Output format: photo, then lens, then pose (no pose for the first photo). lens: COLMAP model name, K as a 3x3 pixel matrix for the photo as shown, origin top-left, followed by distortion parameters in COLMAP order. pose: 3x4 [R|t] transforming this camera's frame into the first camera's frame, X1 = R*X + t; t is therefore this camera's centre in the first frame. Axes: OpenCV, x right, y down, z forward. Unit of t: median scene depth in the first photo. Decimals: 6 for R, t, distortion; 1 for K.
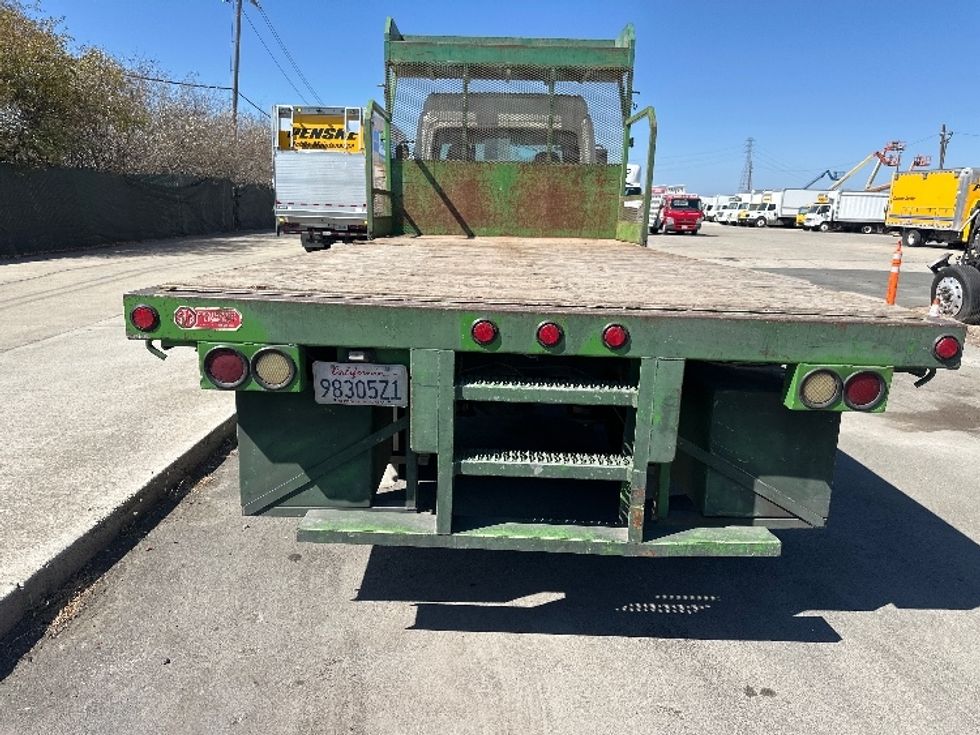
lens RADIAL K [[687.8, 0, 496.4], [0, 687.8, 373.0], [0, 0, 1]] dist [0.108420, -0.163773]
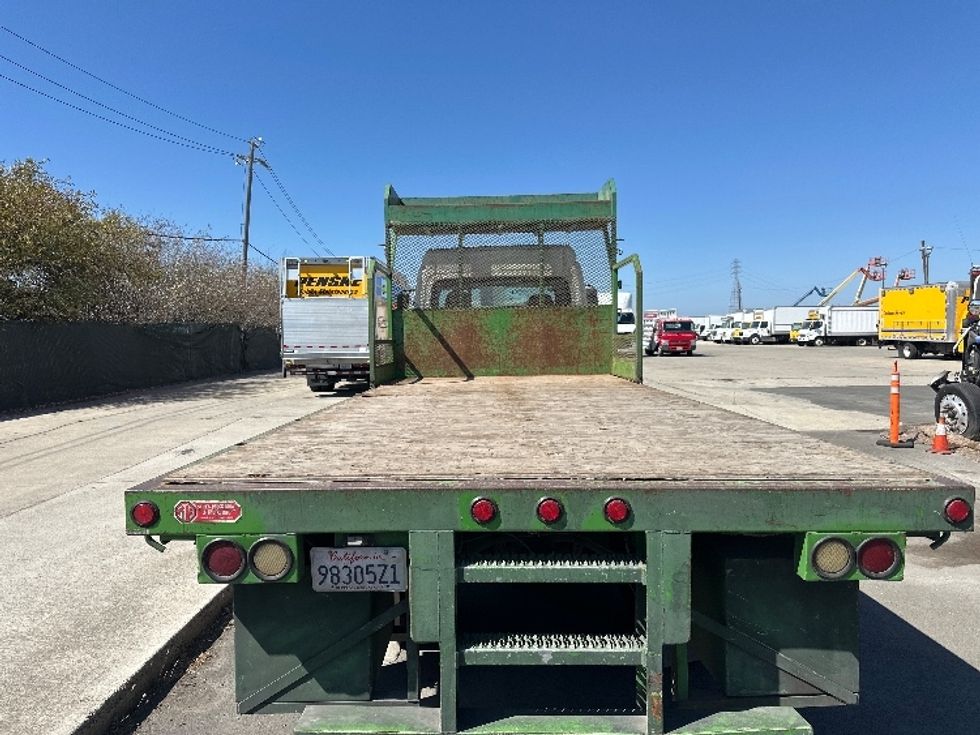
lens RADIAL K [[686.5, 0, 485.3], [0, 686.5, 368.8], [0, 0, 1]] dist [0.096587, -0.136182]
pose [[0.998914, -0.043434, -0.016854, 0.005282], [0.039595, 0.982093, -0.184188, -0.038978], [0.024553, 0.183321, 0.982746, -0.004596]]
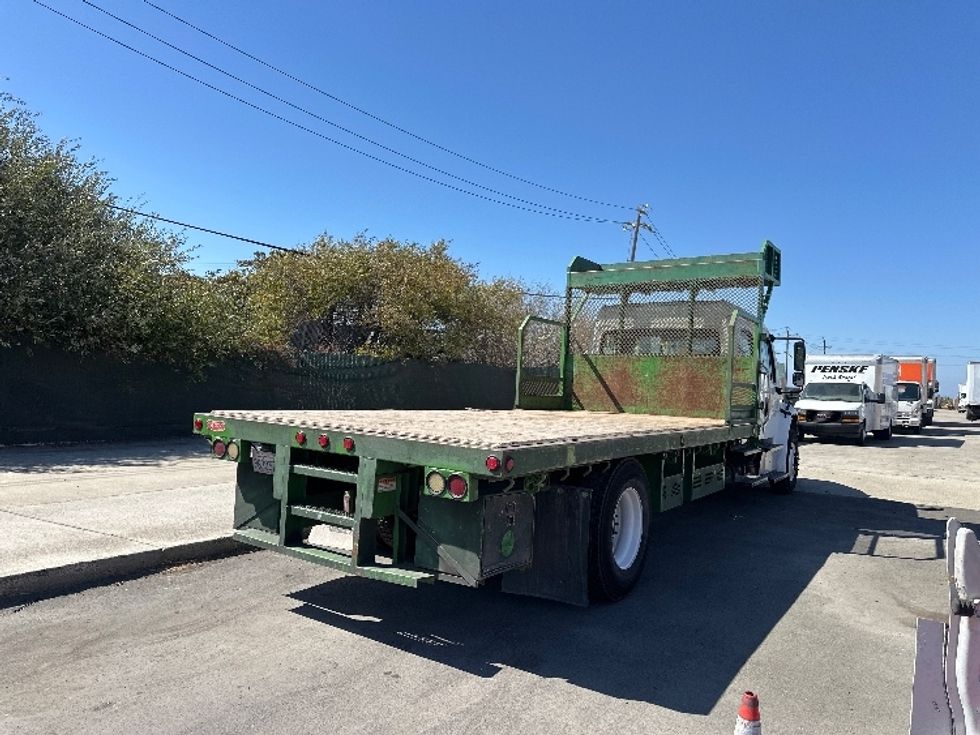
lens RADIAL K [[686.1, 0, 486.1], [0, 686.1, 370.9], [0, 0, 1]] dist [0.109494, -0.164606]
pose [[0.824887, -0.000754, -0.565297, 0.782845], [-0.151583, 0.963082, -0.222474, 0.058940], [0.544596, 0.269206, 0.794320, -0.179012]]
